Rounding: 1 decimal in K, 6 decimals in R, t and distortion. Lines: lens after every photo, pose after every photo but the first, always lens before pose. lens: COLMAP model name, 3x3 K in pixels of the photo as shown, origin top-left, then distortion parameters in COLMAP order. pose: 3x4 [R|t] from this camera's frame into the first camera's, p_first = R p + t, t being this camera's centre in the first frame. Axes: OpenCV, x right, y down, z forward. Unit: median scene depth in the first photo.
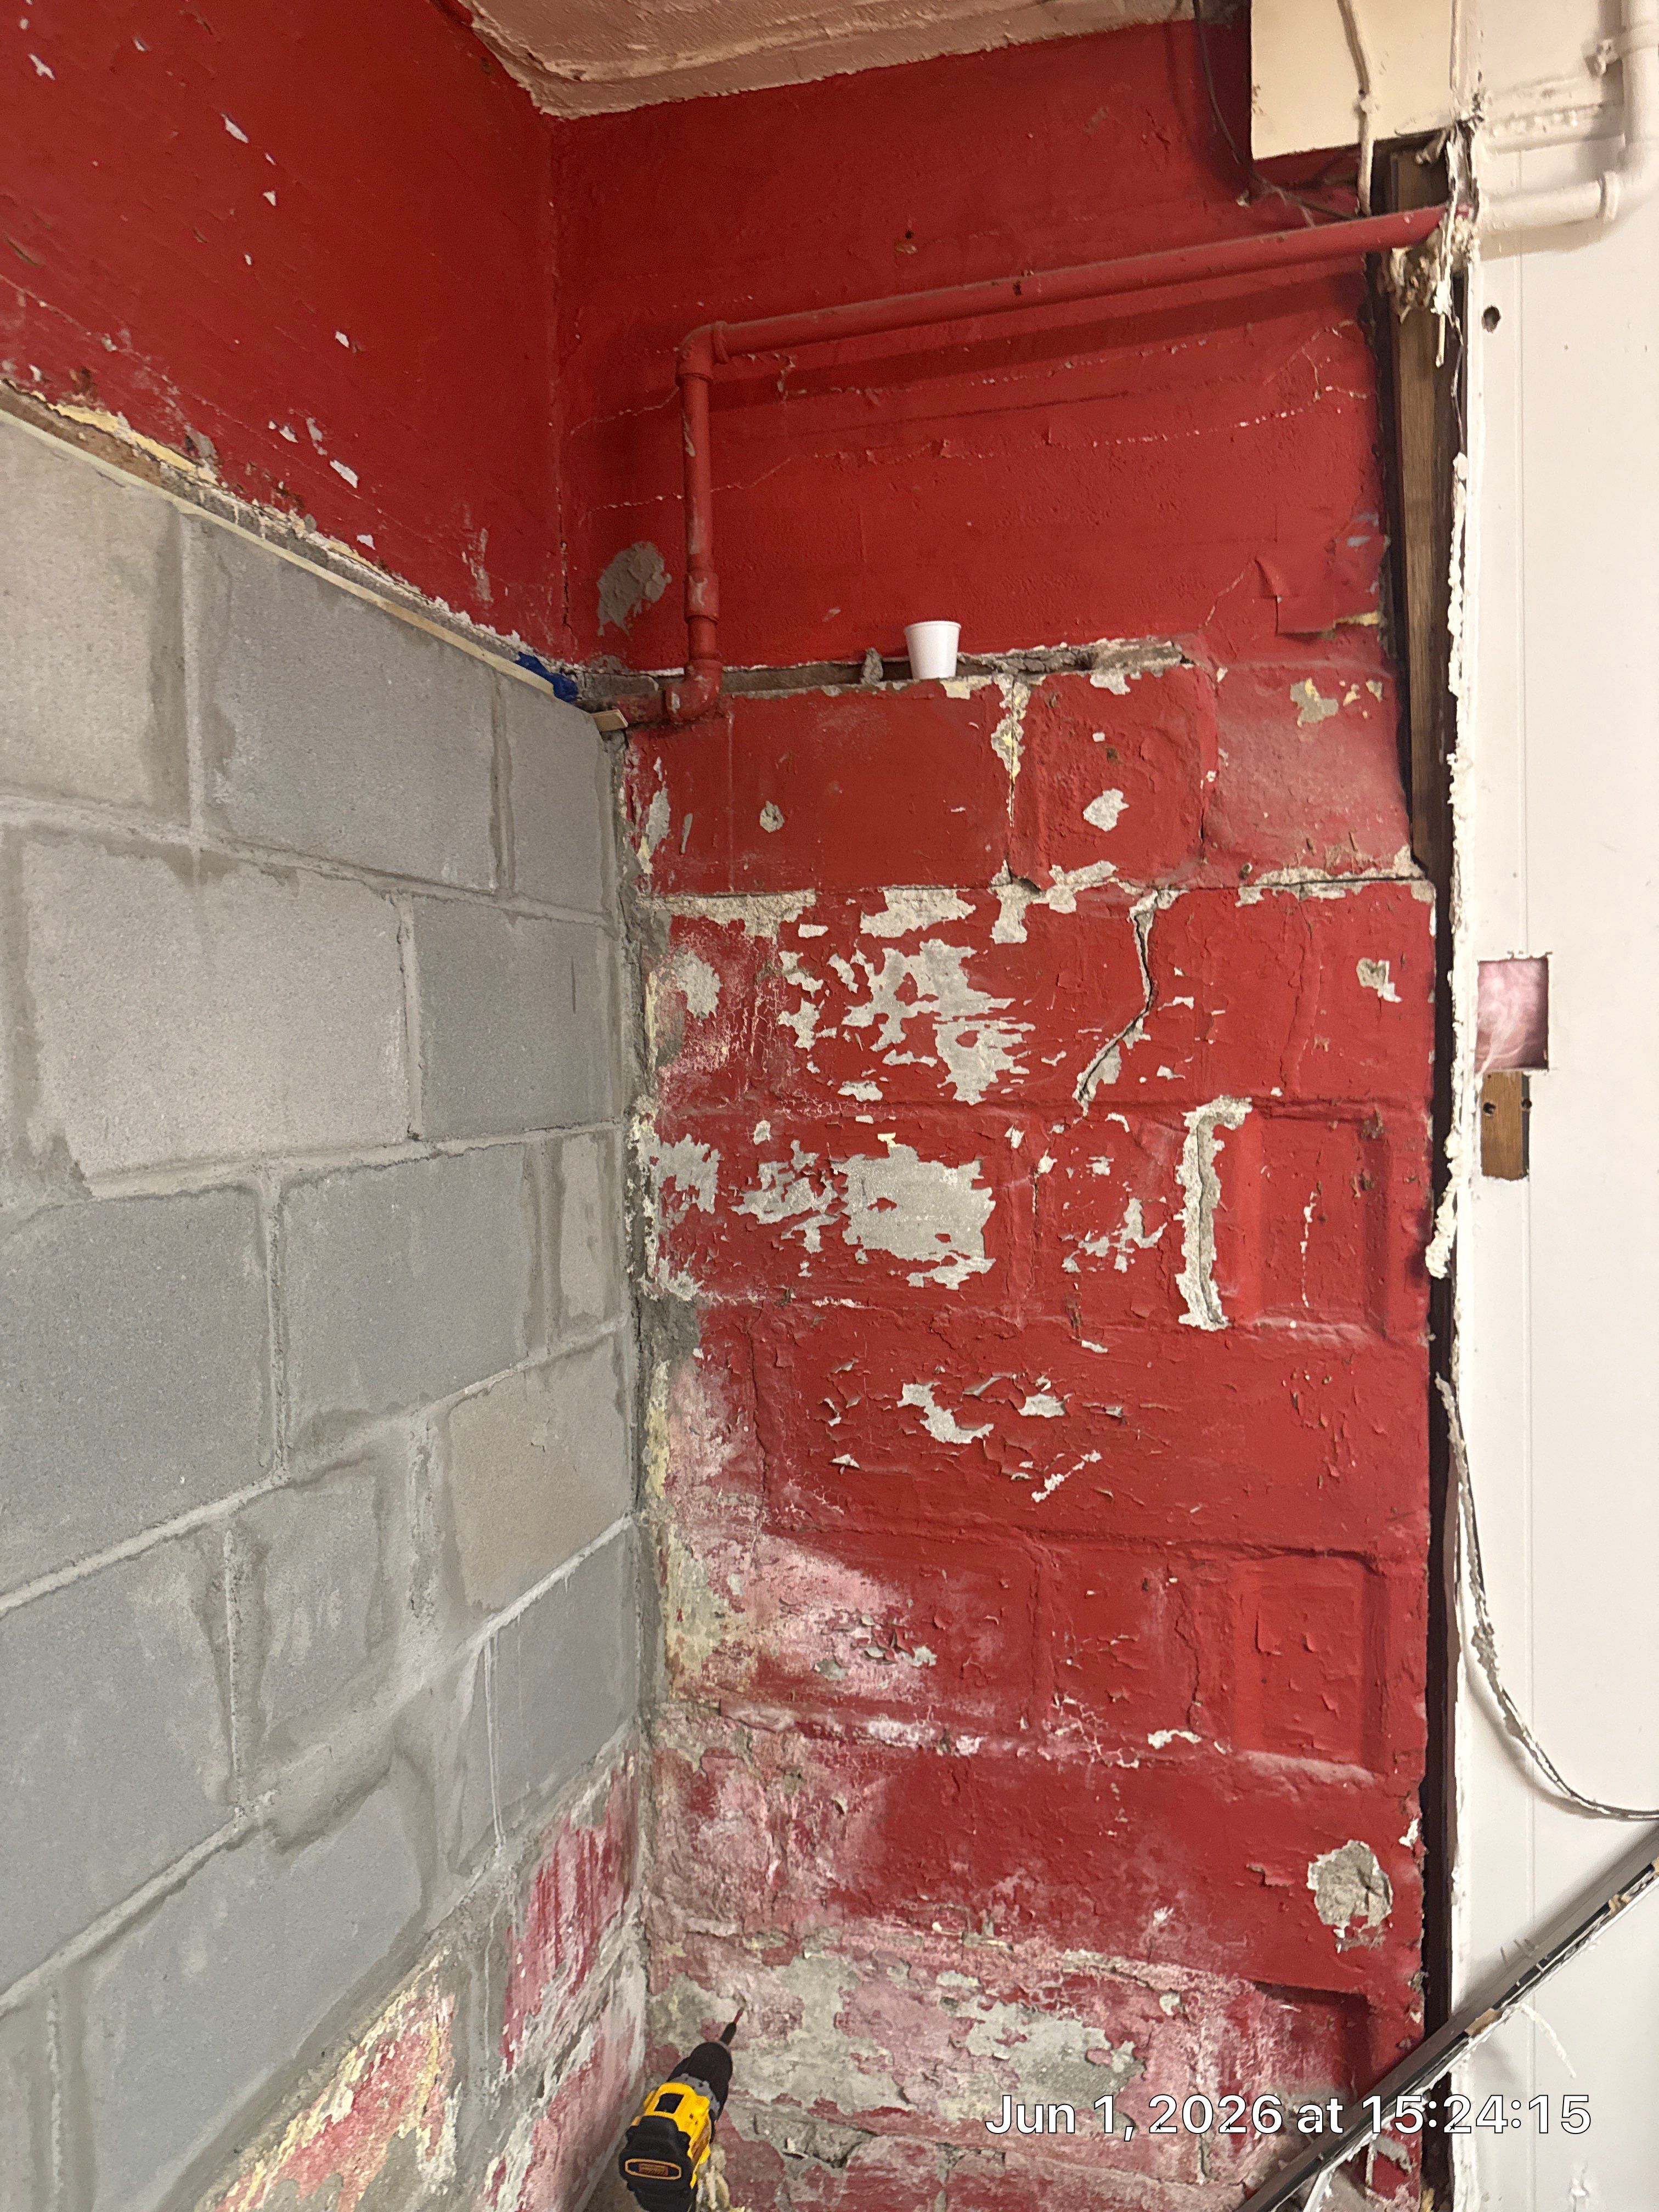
lens RADIAL K [[1551.7, 0, 834.9], [0, 1551.7, 1119.1], [0, 0, 1]] dist [0.044735, -0.072902]
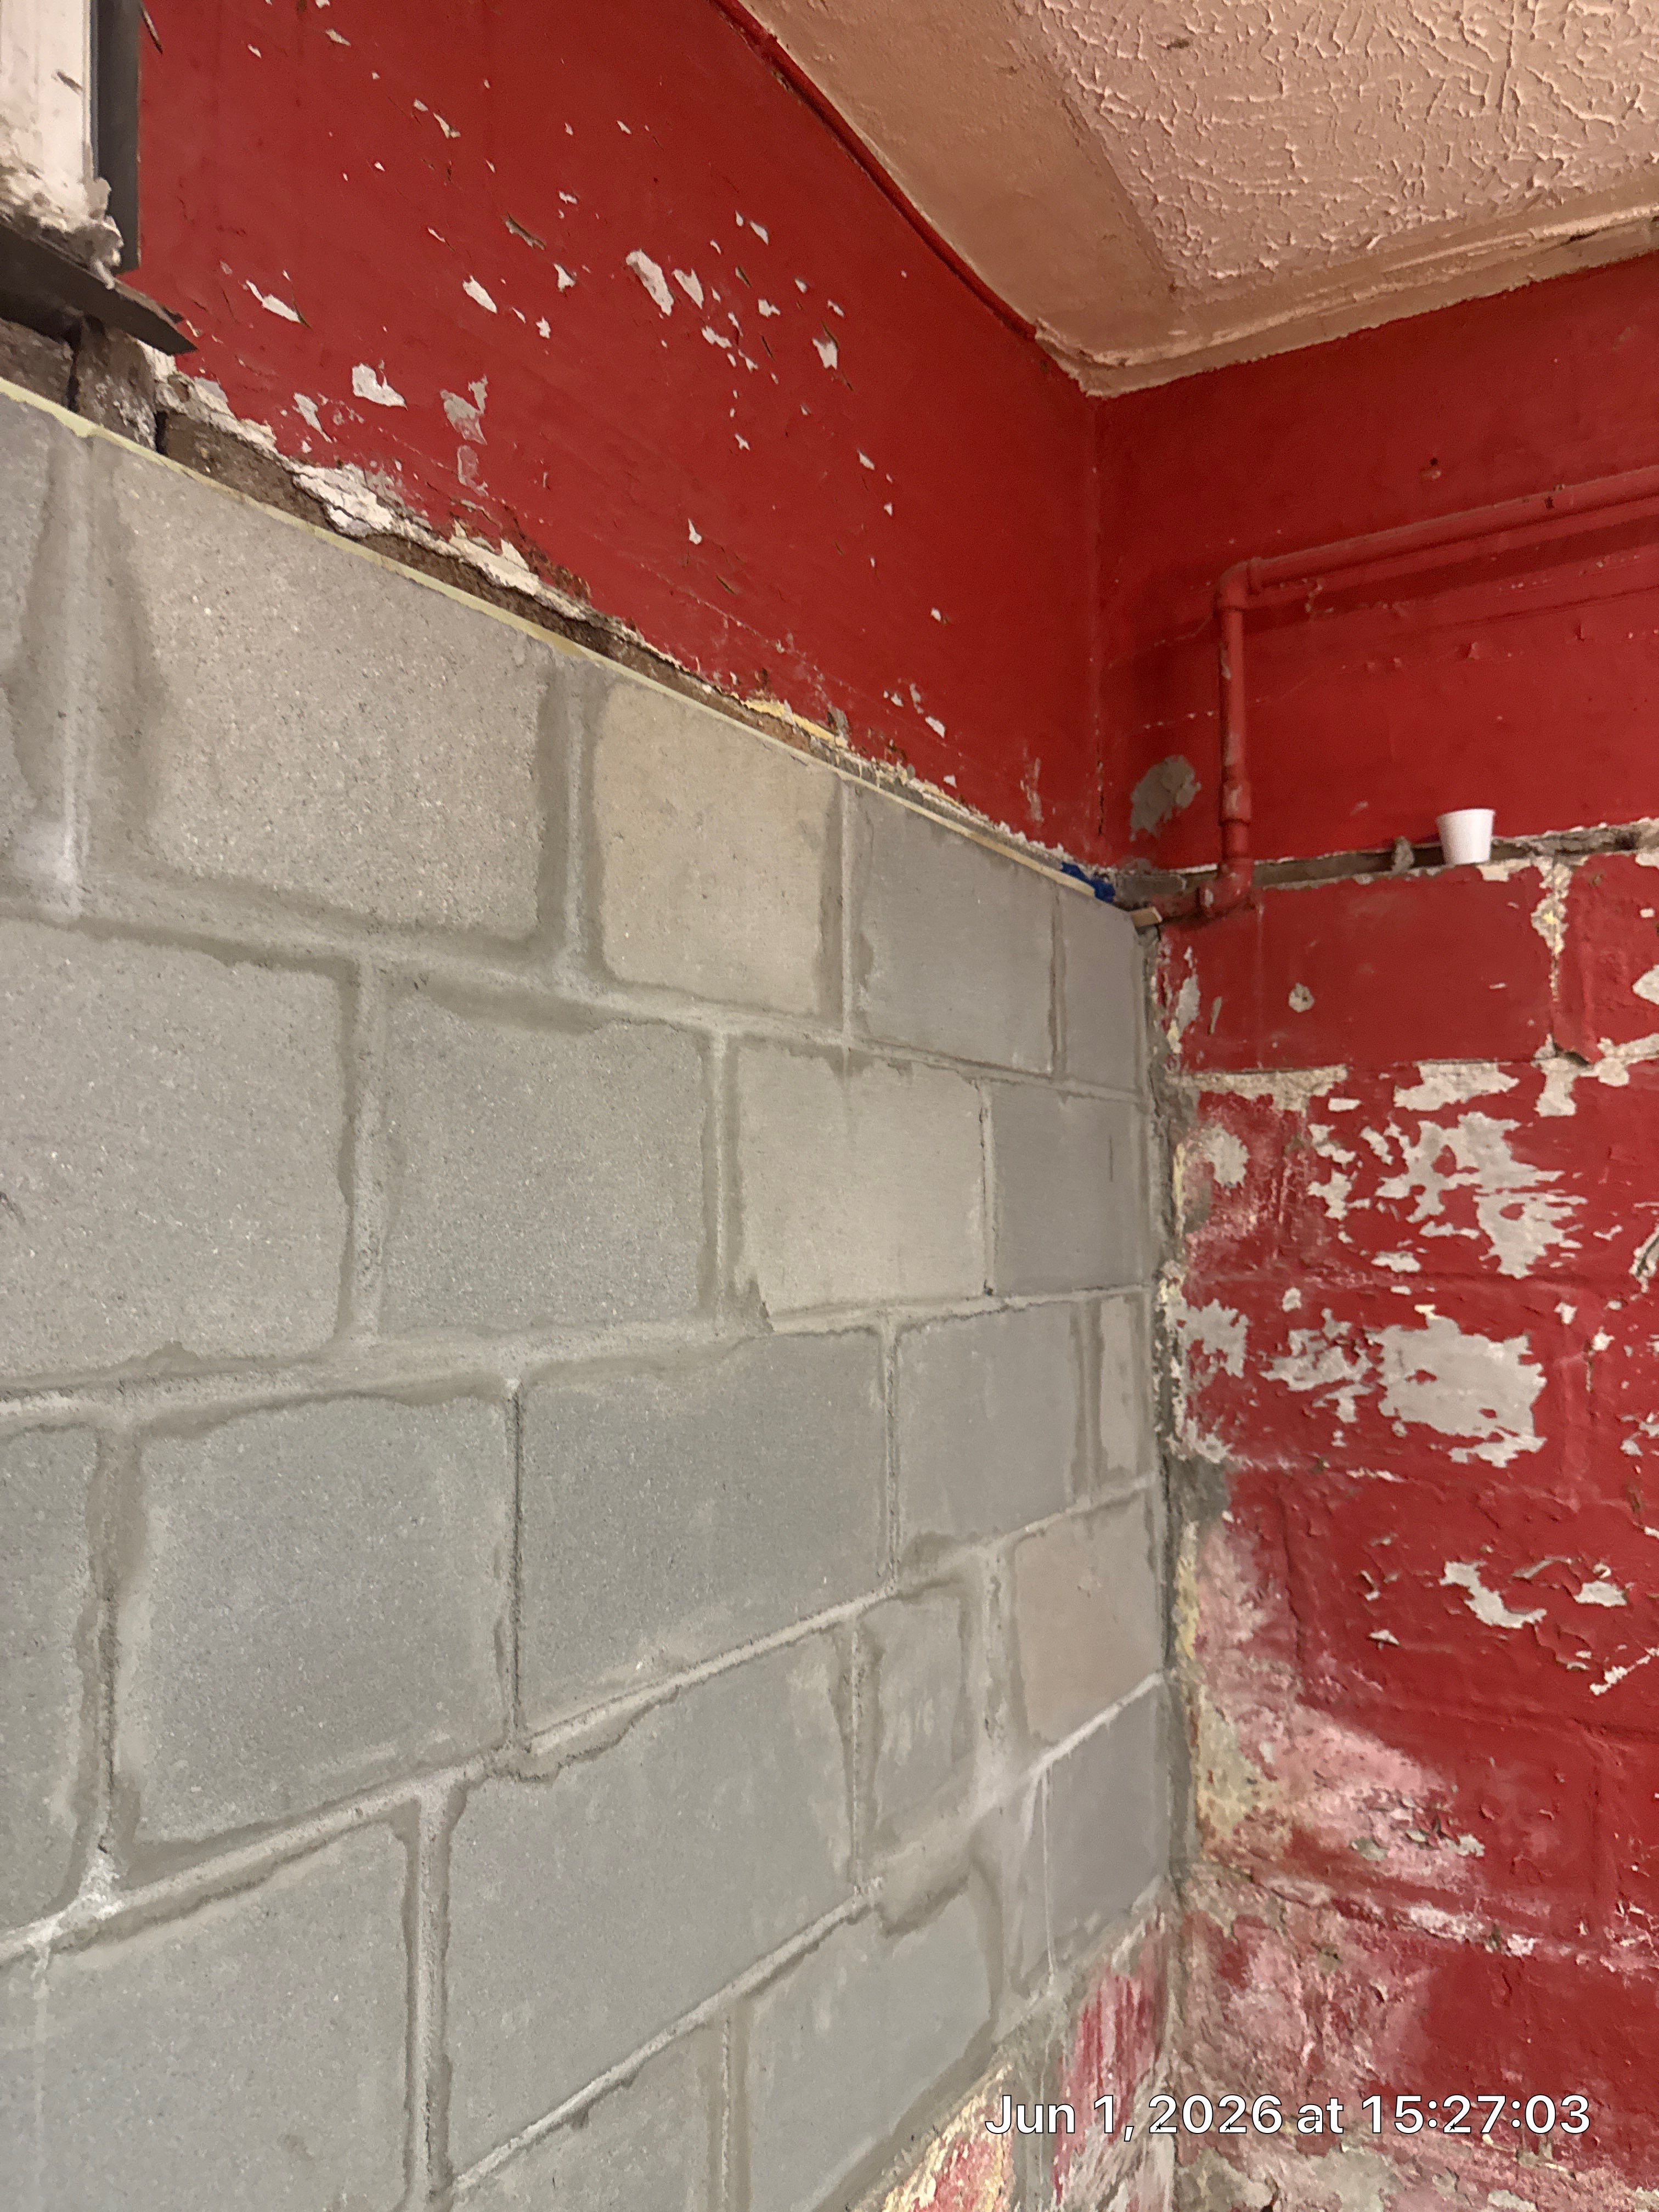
lens RADIAL K [[1556.1, 0, 837.4], [0, 1556.1, 1123.4], [0, 0, 1]] dist [0.048573, -0.076269]
pose [[0.960666, -0.003860, -0.277681, -0.053684], [-0.025126, 0.994594, -0.100753, 0.004688], [0.276569, 0.103767, 0.955375, -0.099492]]
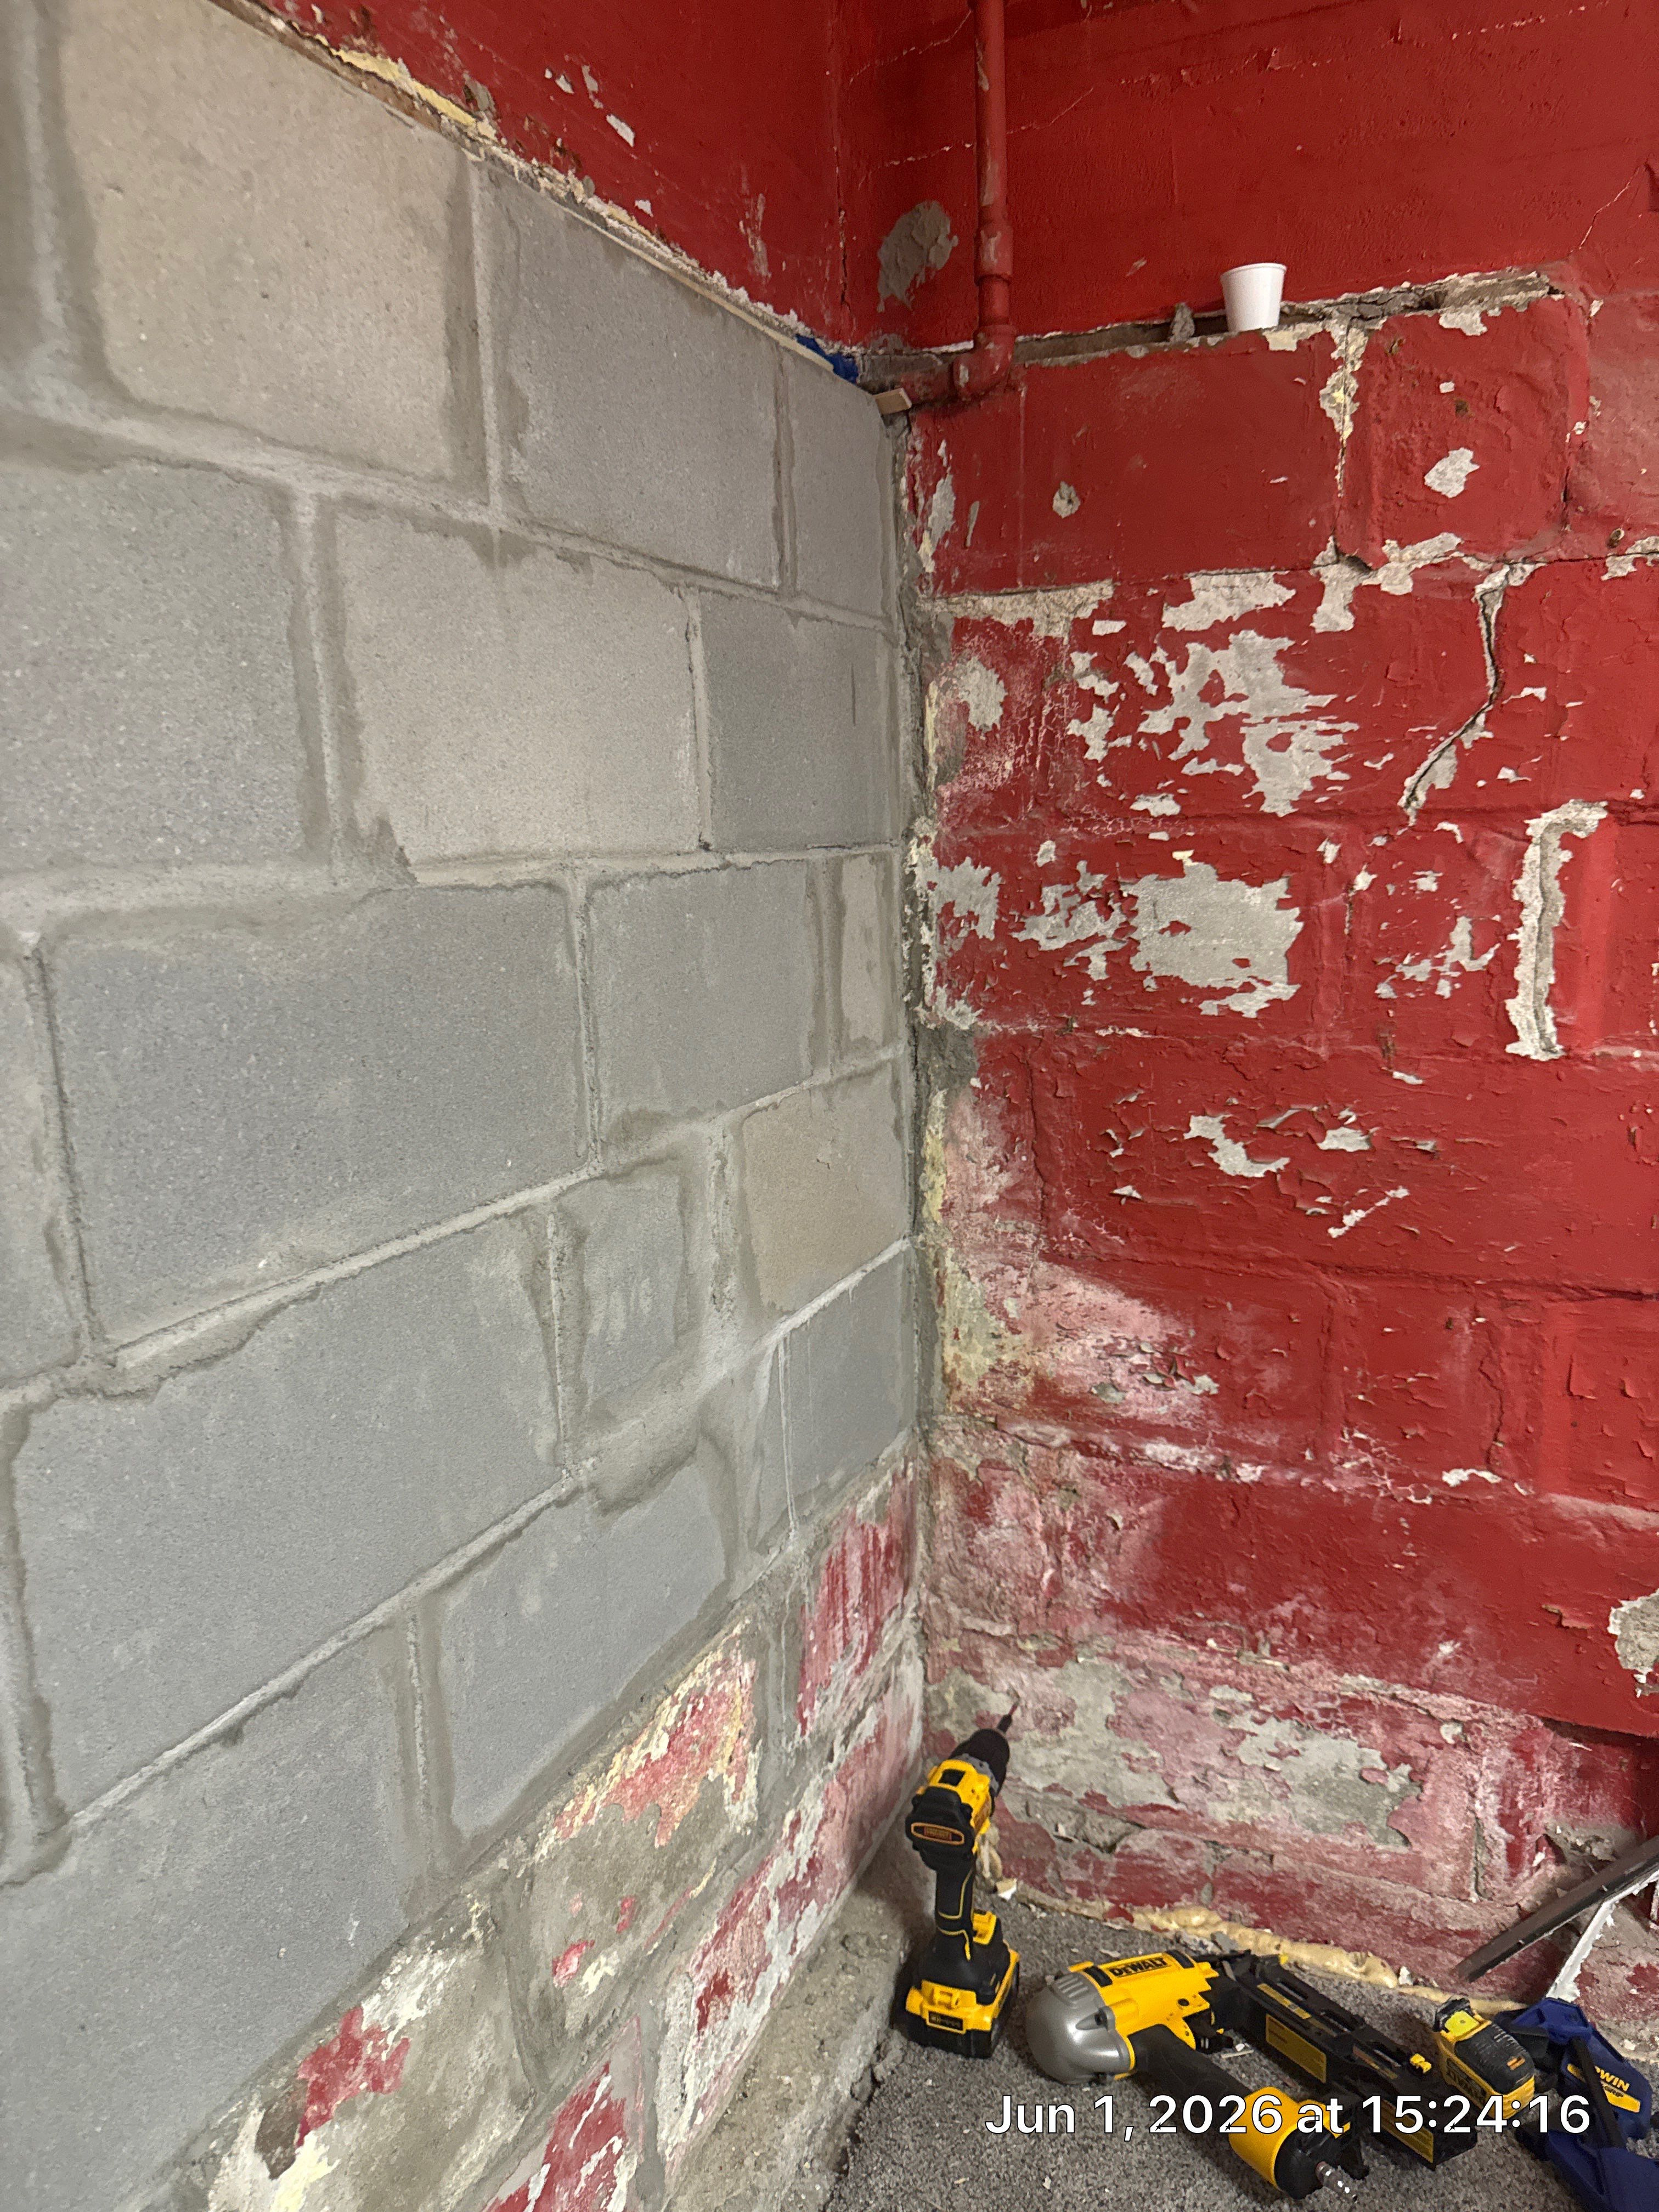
lens RADIAL K [[1551.7, 0, 814.9], [0, 1551.7, 1117.2], [0, 0, 1]] dist [0.044735, -0.072902]
pose [[0.985786, 0.019347, -0.166888, -0.028284], [0.005263, 0.989304, 0.145777, 0.033058], [0.167923, -0.144583, 0.975140, 0.018980]]
